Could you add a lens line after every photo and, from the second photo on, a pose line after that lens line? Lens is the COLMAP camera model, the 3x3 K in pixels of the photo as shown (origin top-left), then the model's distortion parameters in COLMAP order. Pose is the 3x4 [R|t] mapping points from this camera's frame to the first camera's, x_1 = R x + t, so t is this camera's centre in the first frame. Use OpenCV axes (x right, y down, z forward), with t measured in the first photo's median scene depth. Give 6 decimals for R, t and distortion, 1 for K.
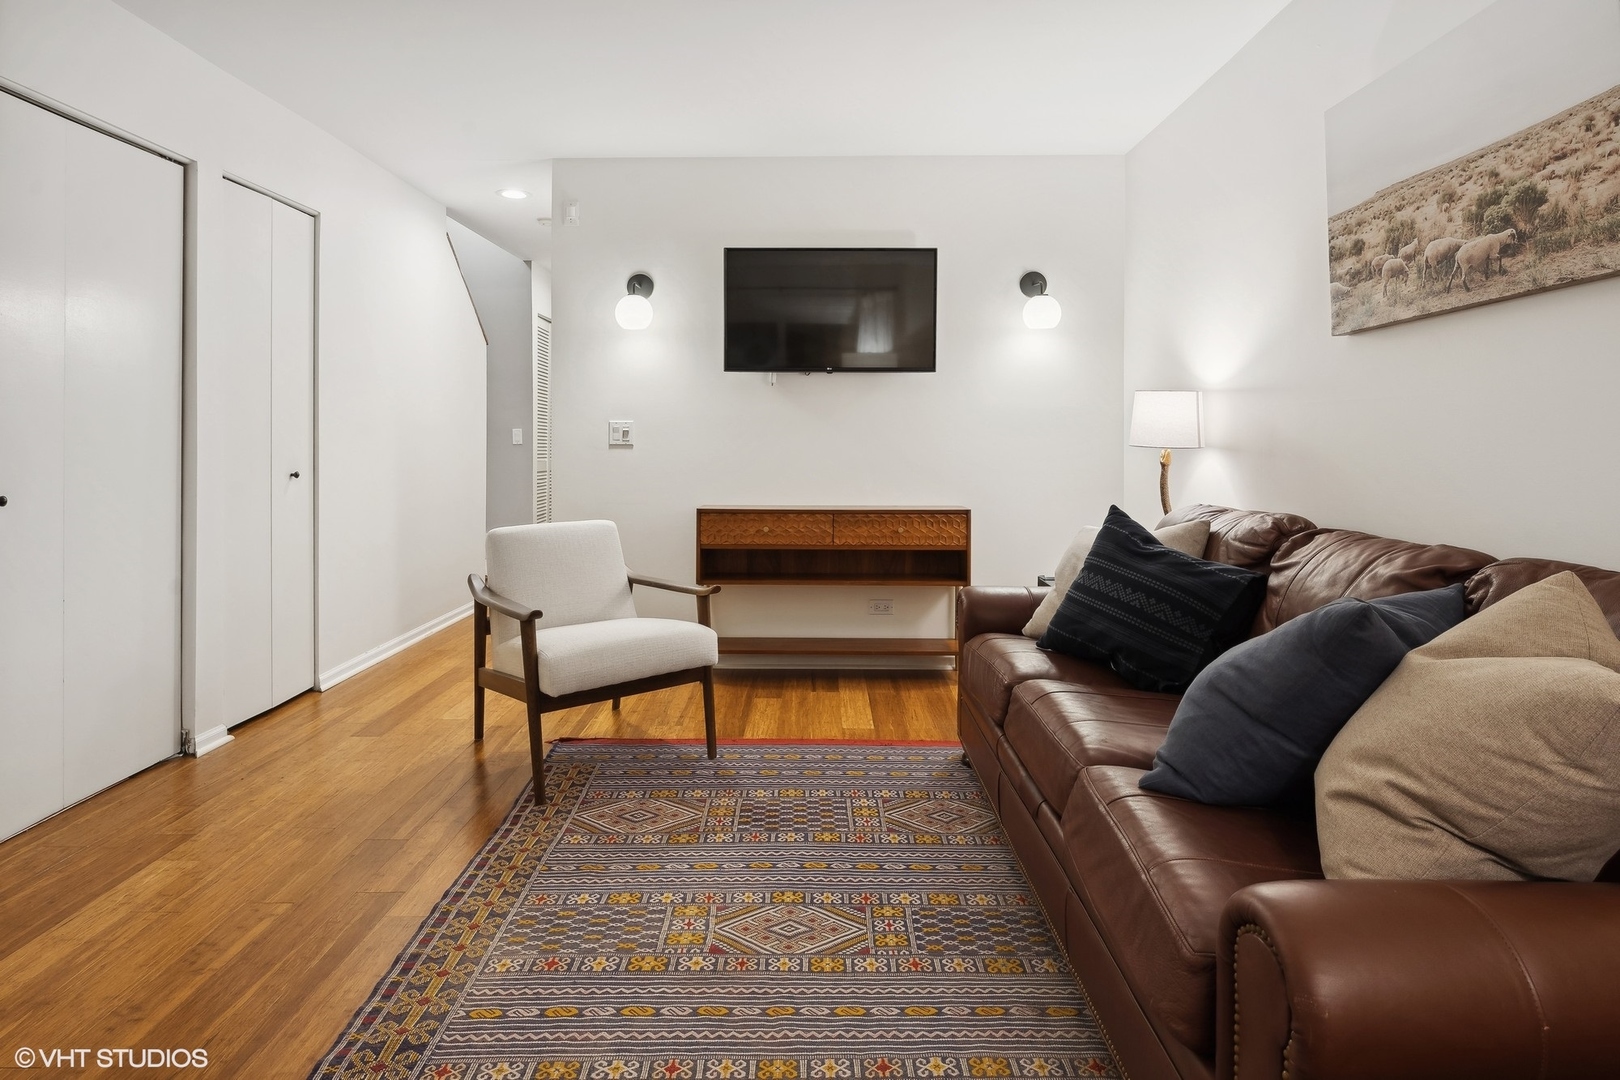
lens RADIAL K [[862.3, 0, 812.6], [0, 862.3, 435.2], [0, 0, 1]] dist [-0.000859, 0.002655]
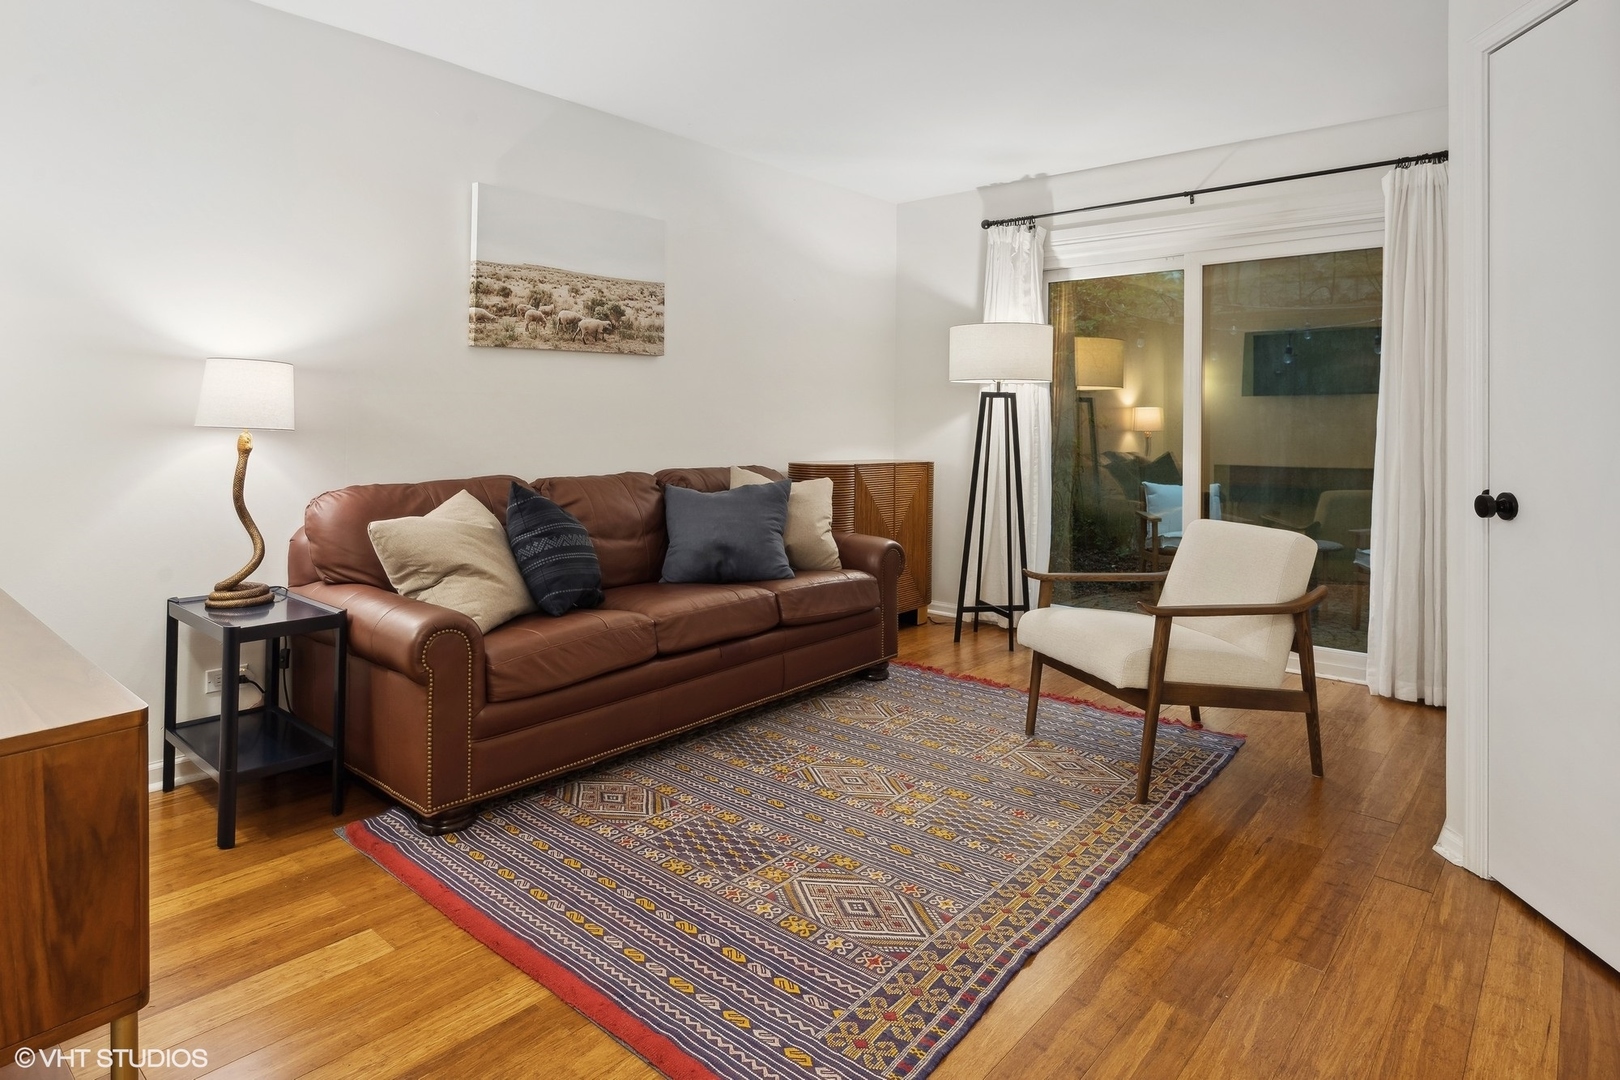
lens RADIAL K [[924.5, 0, 772.2], [0, 924.5, 418.3], [0, 0, 1]] dist [-0.000779, 0.002275]
pose [[-0.741390, -0.008082, 0.671026, -0.842821], [-0.010776, 0.999942, 0.000137, -0.004331], [-0.670988, -0.007129, -0.741434, 2.005641]]
